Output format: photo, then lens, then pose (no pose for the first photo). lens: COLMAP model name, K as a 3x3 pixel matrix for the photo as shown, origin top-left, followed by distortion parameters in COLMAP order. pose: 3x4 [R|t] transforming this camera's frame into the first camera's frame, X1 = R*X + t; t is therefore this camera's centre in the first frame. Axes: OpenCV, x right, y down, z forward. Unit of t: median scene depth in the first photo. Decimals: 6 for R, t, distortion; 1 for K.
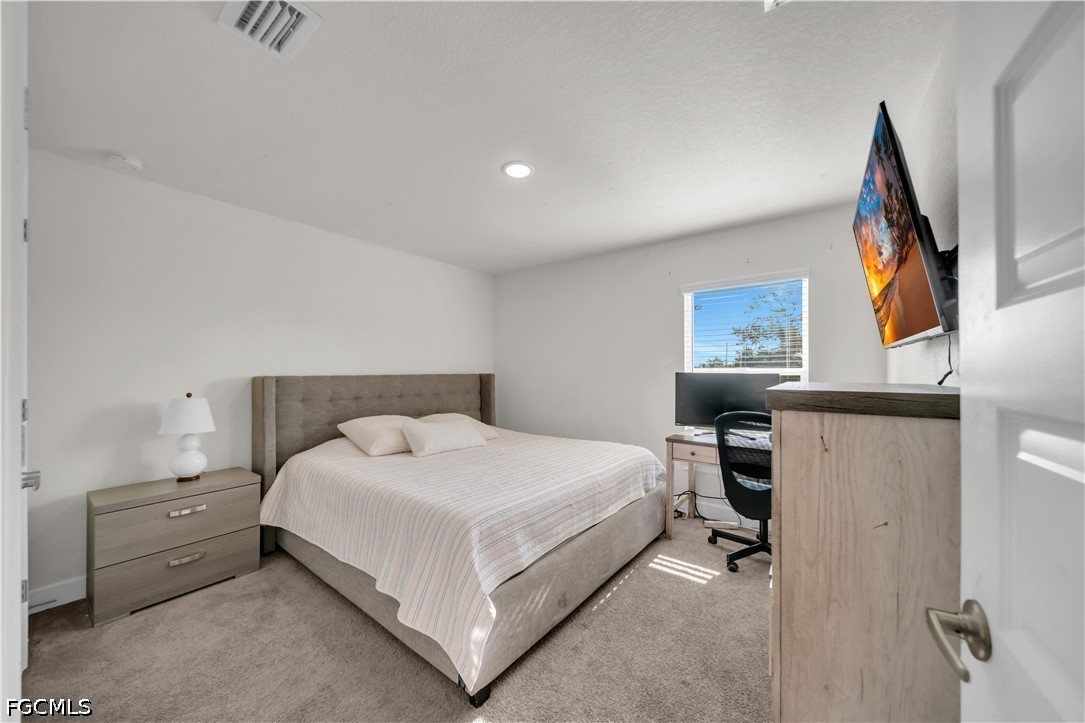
lens RADIAL K [[374.6, 0, 547.5], [0, 374.6, 367.8], [0, 0, 1]] dist [-0.000678, -0.001258]
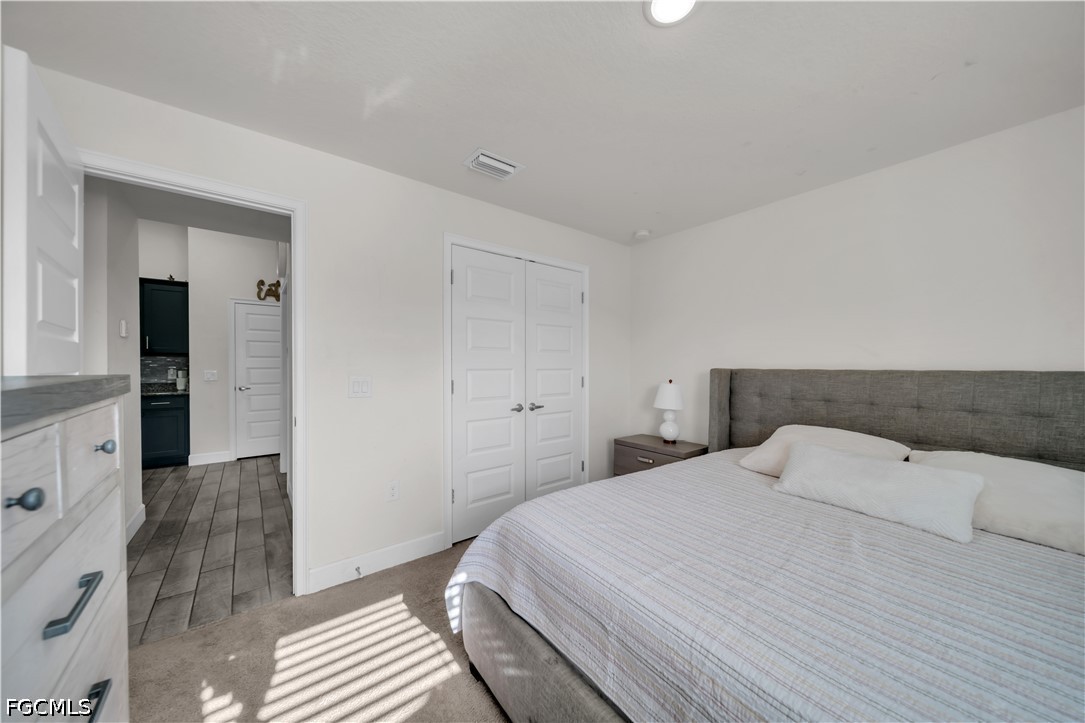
lens RADIAL K [[374.6, 0, 547.5], [0, 374.6, 367.8], [0, 0, 1]] dist [-0.000678, -0.001258]
pose [[-0.262965, 0.005376, -0.964790, 0.566865], [0.003762, 0.999983, 0.004547, 0.018040], [0.964798, -0.002434, -0.262981, 1.069143]]
